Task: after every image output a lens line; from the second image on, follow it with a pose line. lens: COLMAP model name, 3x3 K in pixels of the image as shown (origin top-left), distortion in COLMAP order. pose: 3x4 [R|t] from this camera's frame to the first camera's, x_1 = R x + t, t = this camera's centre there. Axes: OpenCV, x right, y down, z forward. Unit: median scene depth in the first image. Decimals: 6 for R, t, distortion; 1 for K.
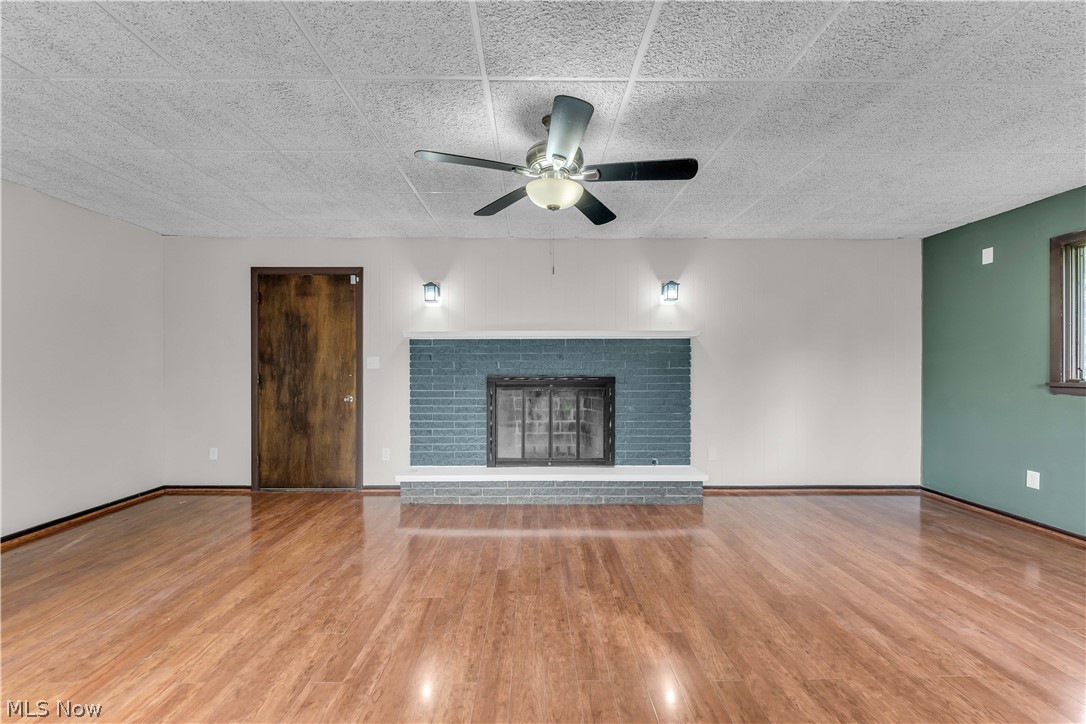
lens RADIAL K [[438.4, 0, 535.8], [0, 438.4, 368.5], [0, 0, 1]] dist [0.000417, -0.000324]
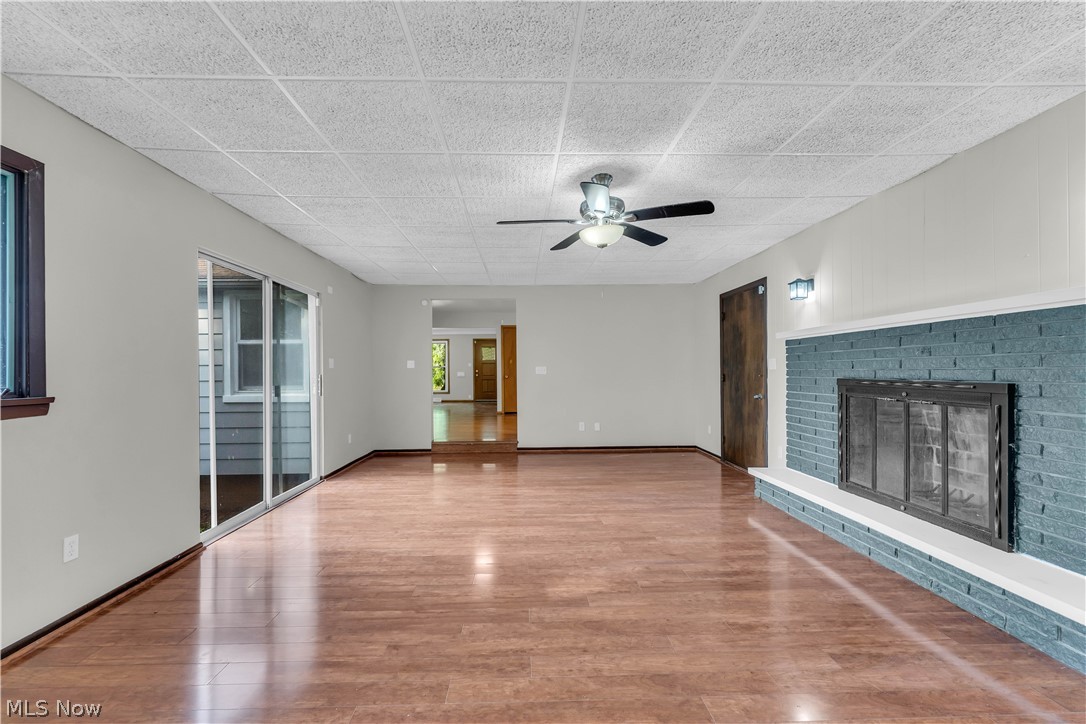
lens RADIAL K [[438.4, 0, 535.8], [0, 438.4, 368.5], [0, 0, 1]] dist [0.000417, -0.000324]
pose [[0.031530, -0.002749, -0.999499, 0.700865], [0.001675, 0.999995, -0.002697, -0.000397], [0.999501, -0.001589, 0.031534, 0.401651]]
